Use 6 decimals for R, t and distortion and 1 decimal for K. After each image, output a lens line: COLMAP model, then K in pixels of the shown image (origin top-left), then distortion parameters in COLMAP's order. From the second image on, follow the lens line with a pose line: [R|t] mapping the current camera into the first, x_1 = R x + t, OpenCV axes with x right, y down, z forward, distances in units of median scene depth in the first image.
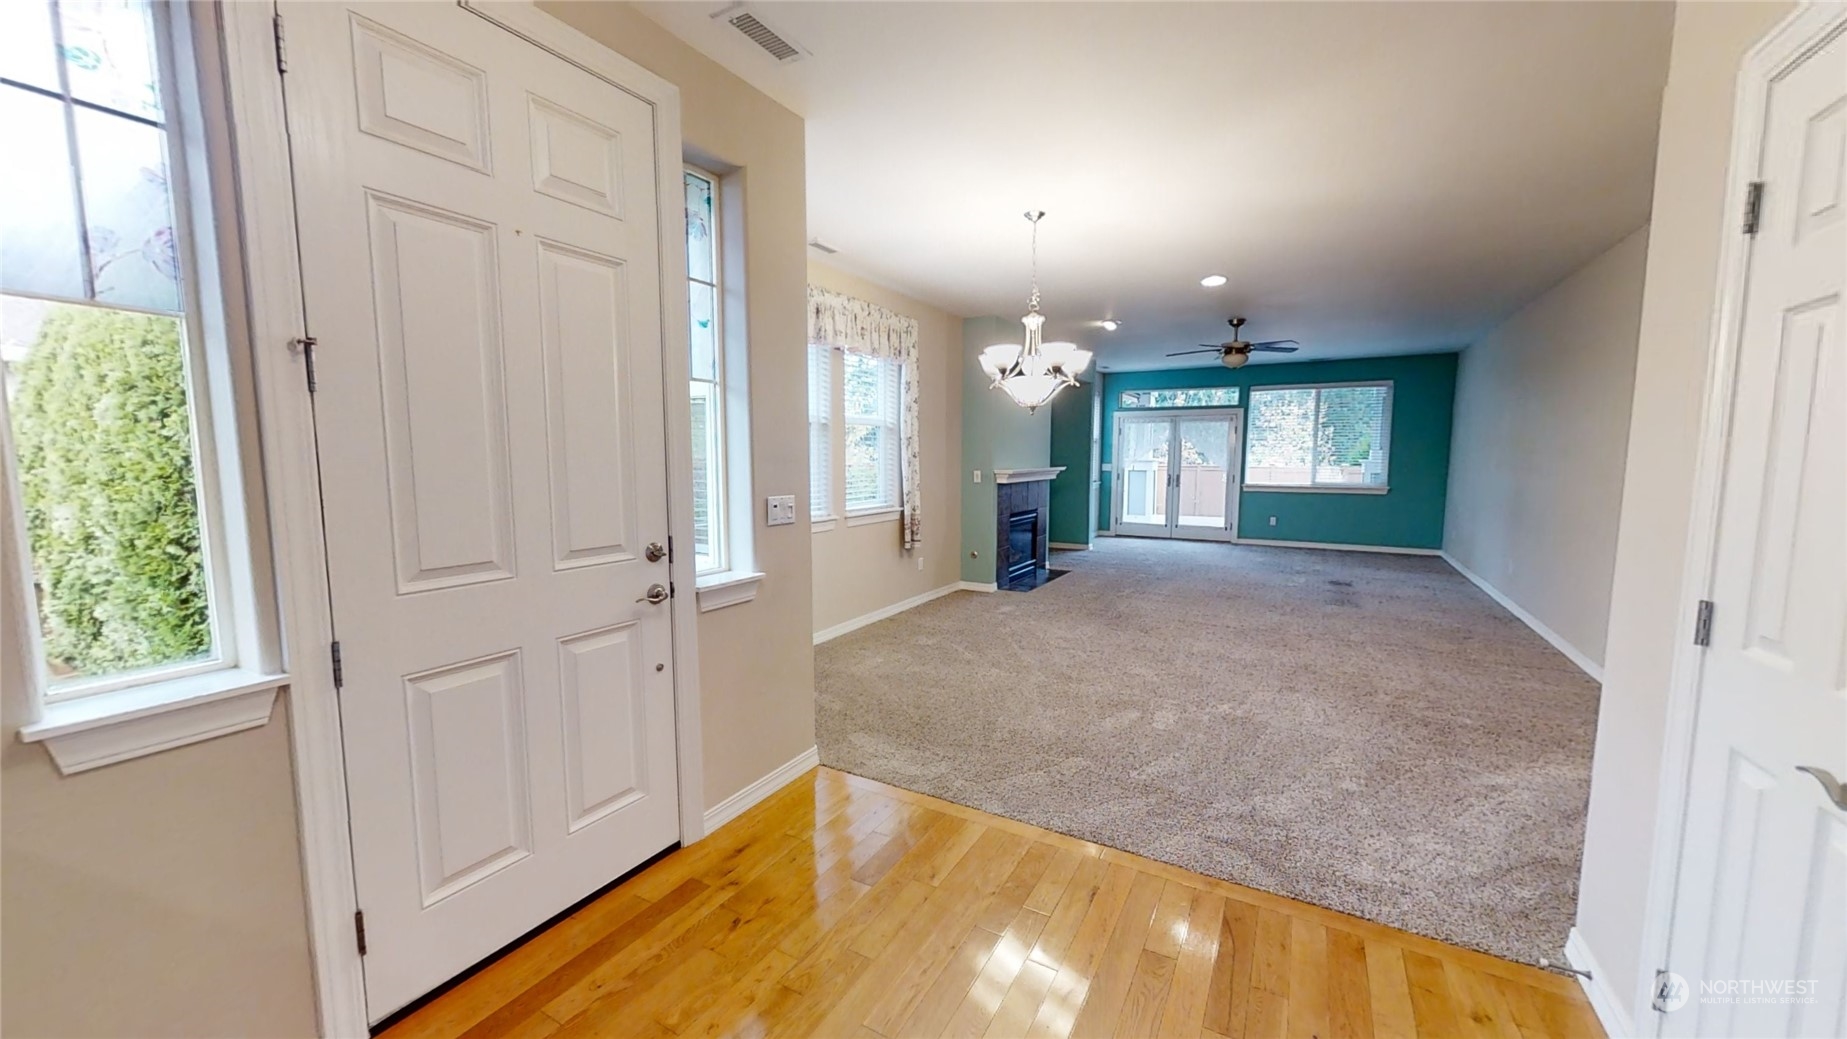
lens RADIAL K [[677.9, 0, 924.1], [0, 677.9, 524.2], [0, 0, 1]] dist [0.000011, -0.000057]
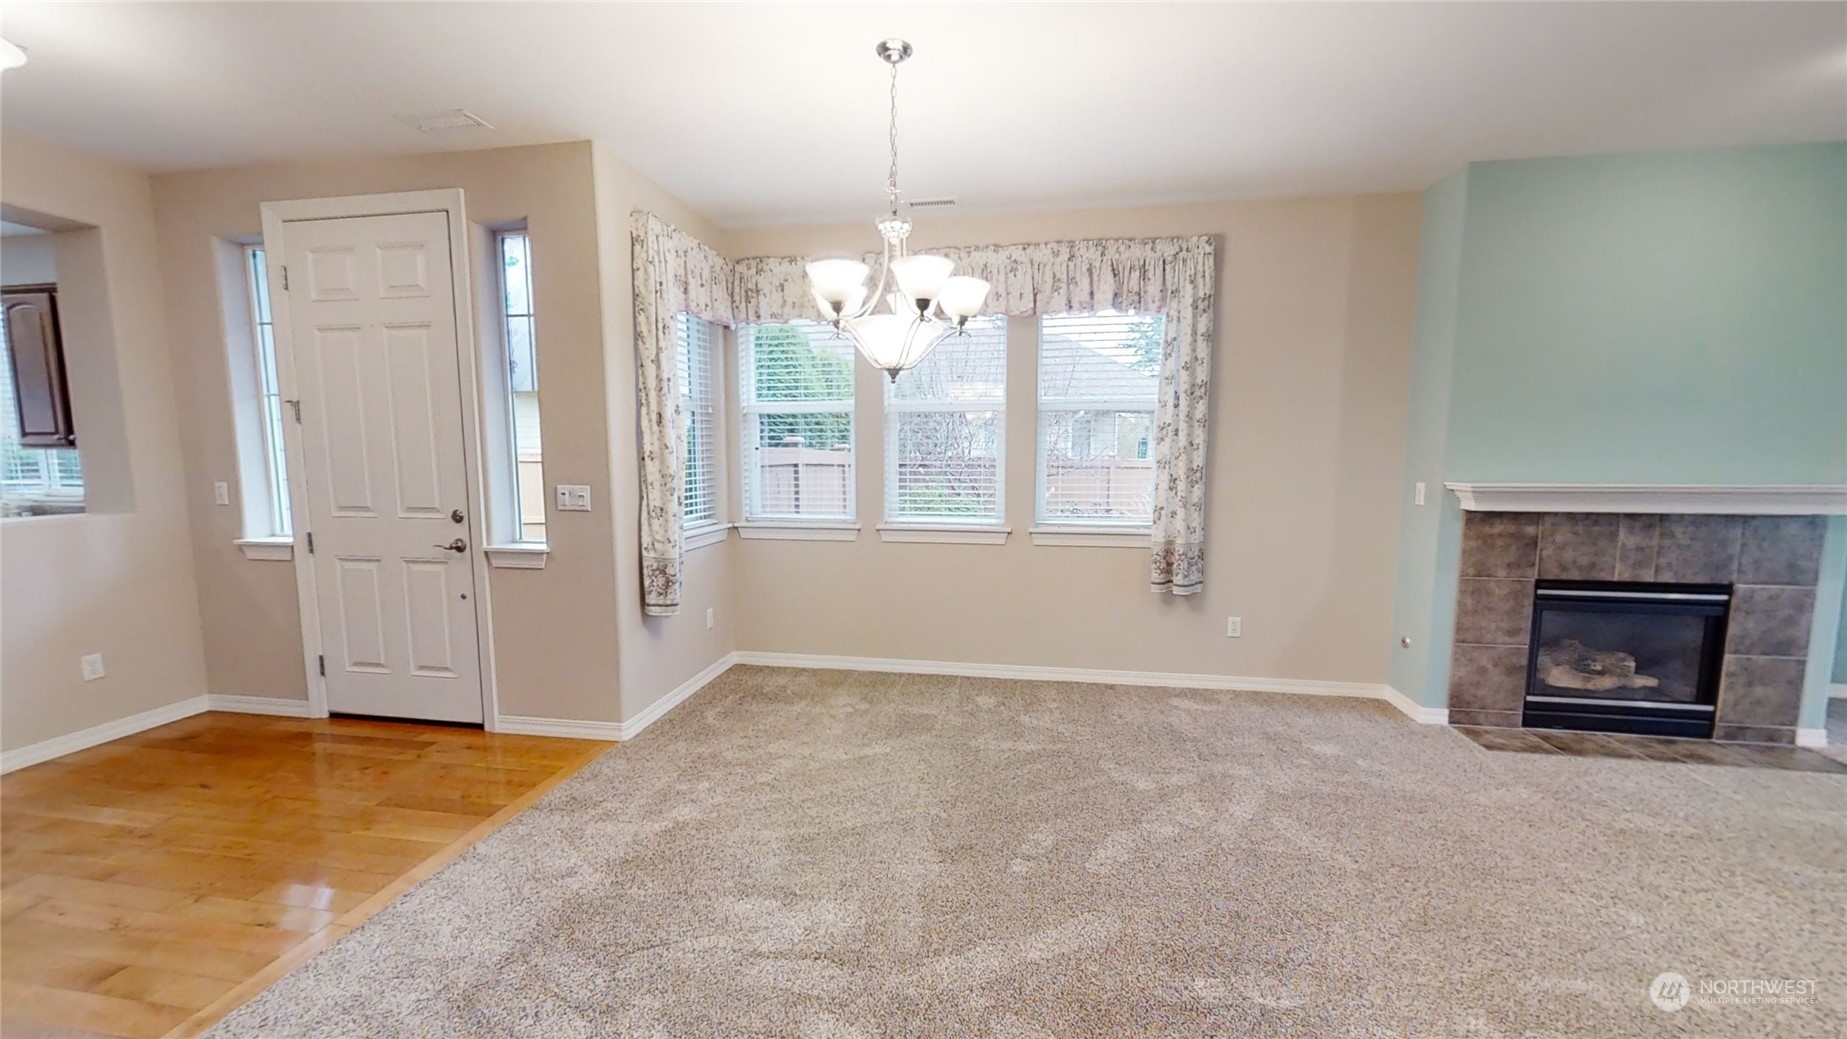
lens RADIAL K [[677.9, 0, 924.1], [0, 677.9, 524.2], [0, 0, 1]] dist [0.000011, -0.000057]
pose [[0.344684, 0.094458, -0.933954, 1.091023], [-0.096427, 0.993224, 0.064865, -0.111115], [0.933753, 0.067700, 0.351457, 1.179176]]
